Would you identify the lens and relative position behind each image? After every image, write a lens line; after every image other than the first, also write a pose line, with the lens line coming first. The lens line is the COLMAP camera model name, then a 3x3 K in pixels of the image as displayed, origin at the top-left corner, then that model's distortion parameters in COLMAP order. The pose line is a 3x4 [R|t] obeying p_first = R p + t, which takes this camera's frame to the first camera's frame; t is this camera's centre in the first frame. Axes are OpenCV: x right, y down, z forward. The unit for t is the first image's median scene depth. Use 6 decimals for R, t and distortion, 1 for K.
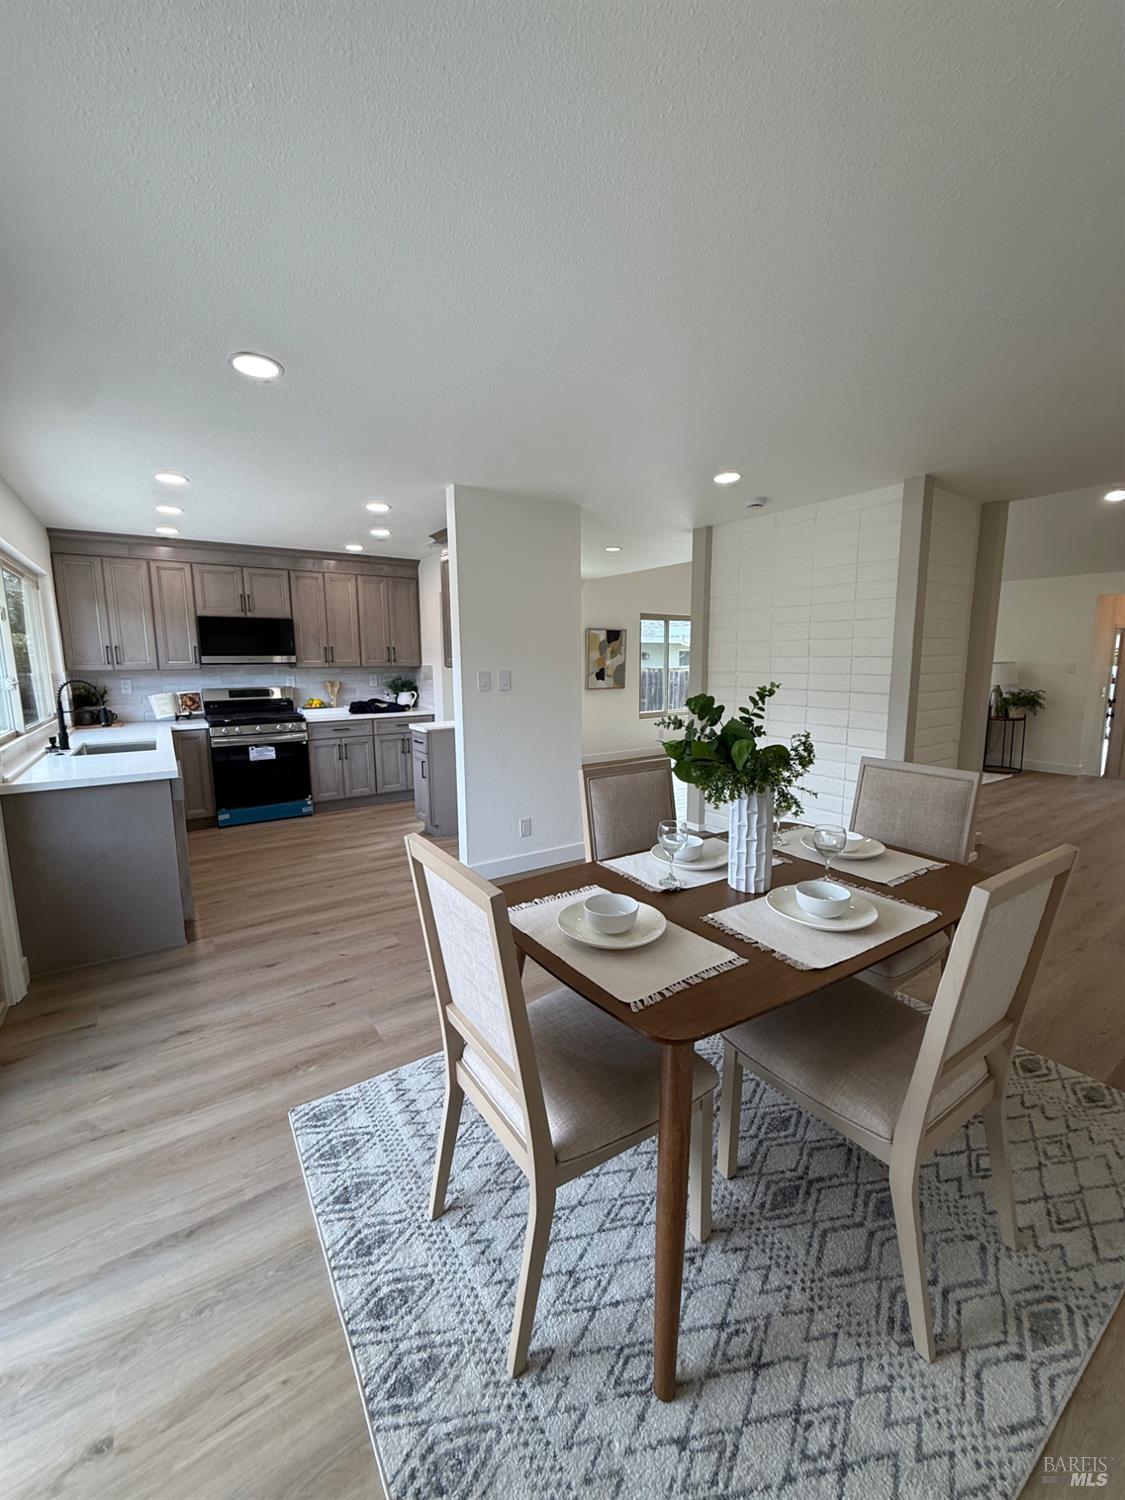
lens RADIAL K [[595.2, 0, 568.4], [0, 595.2, 745.8], [0, 0, 1]] dist [-0.002287, -0.000041]
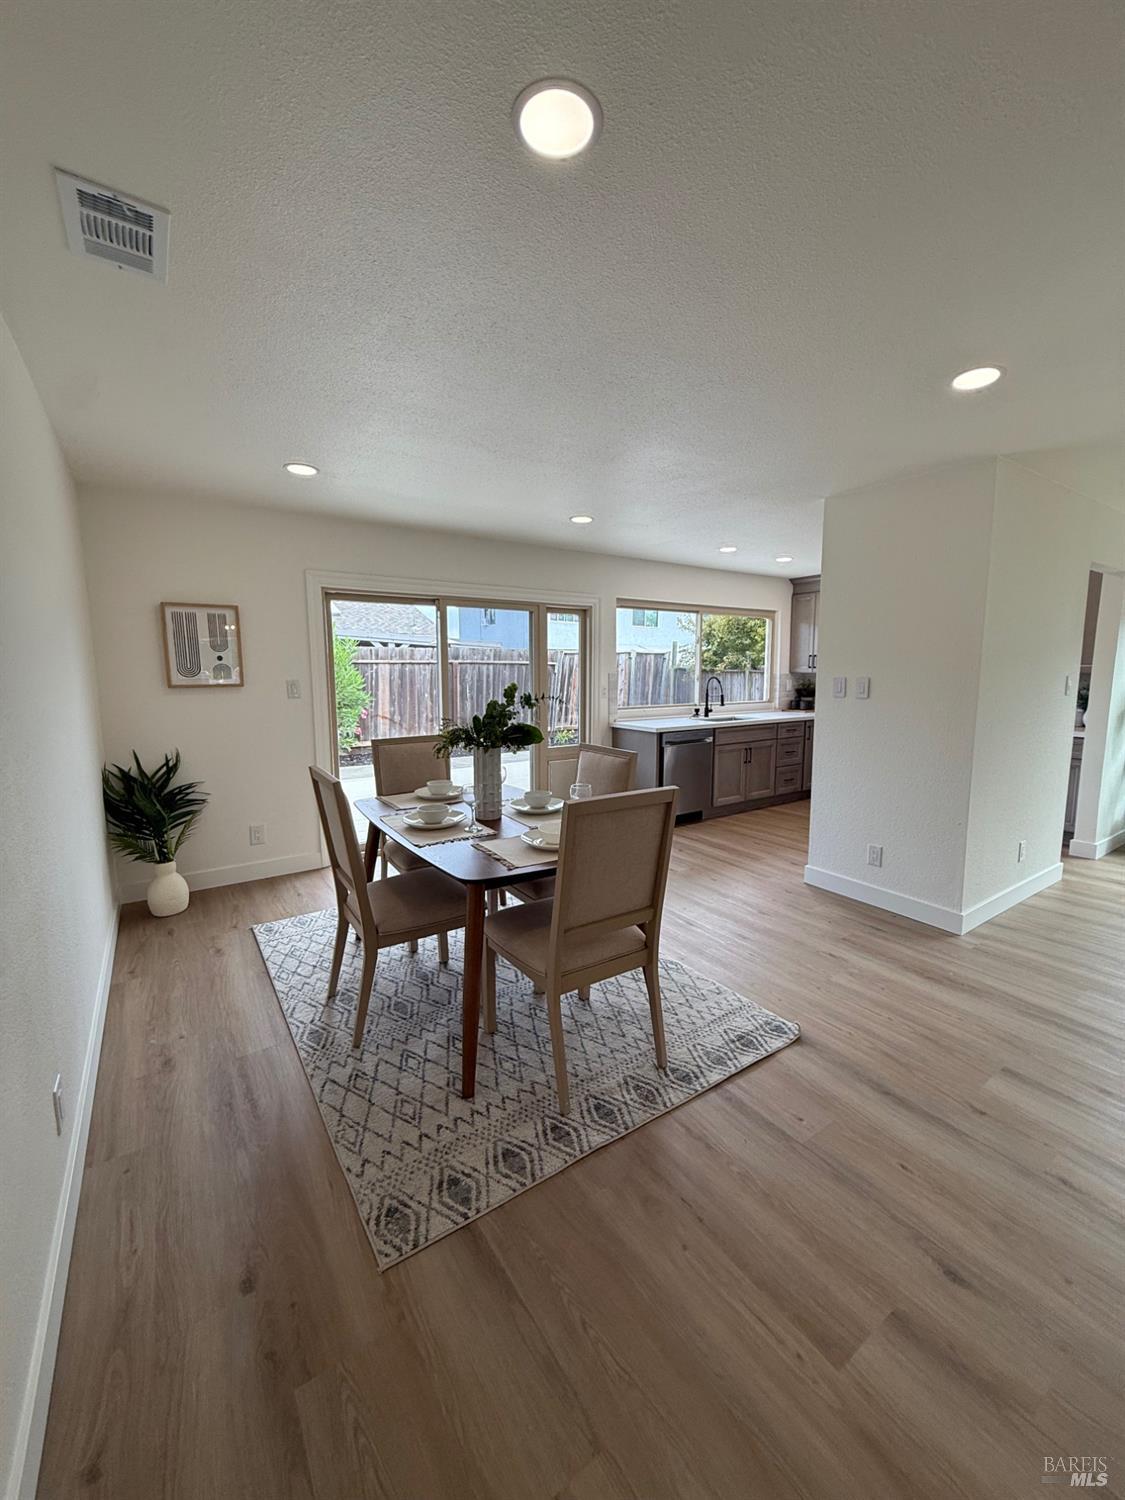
lens RADIAL K [[595.2, 0, 567.4], [0, 595.2, 744.6], [0, 0, 1]] dist [-0.002287, -0.000041]
pose [[0.002971, 0.131488, -0.991313, 0.663114], [-0.141121, 0.981452, 0.129757, -0.063720], [0.989988, 0.139509, 0.021472, 0.425546]]
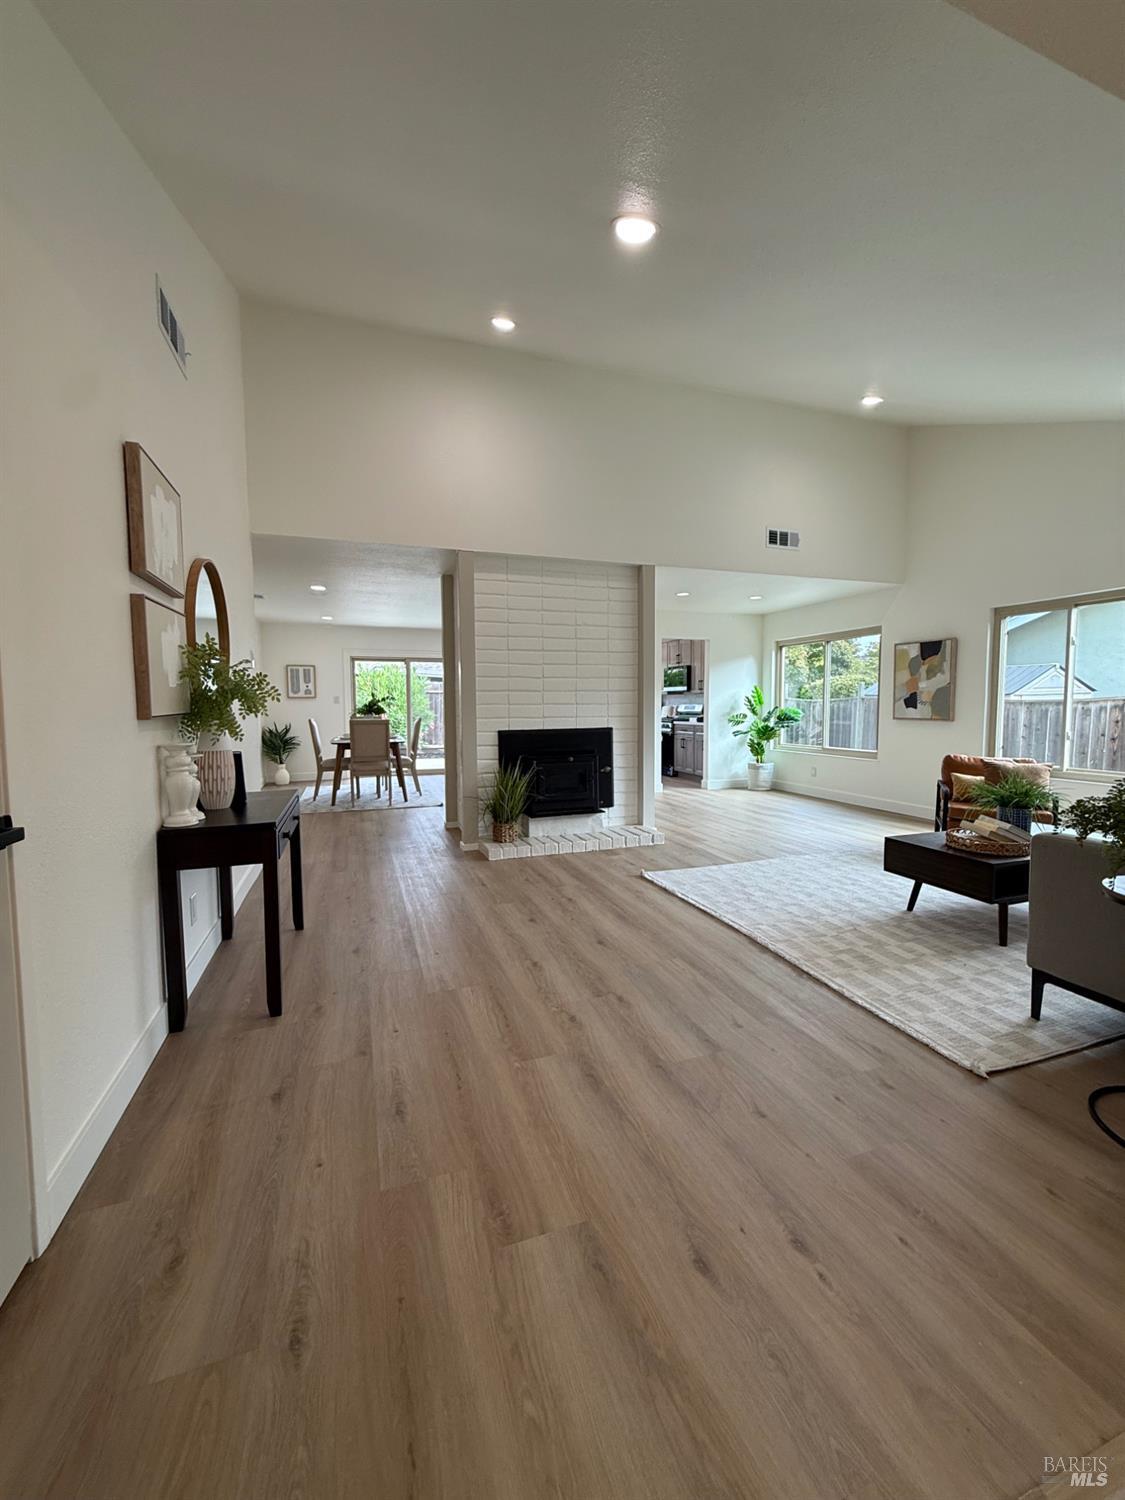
lens RADIAL K [[595.2, 0, 560.7], [0, 595.2, 746.6], [0, 0, 1]] dist [-0.002287, -0.000041]
pose [[-0.271406, 0.071704, -0.959790, 1.426841], [-0.133243, 0.984819, 0.111252, -0.133532], [0.953197, 0.158080, -0.257732, 1.196786]]
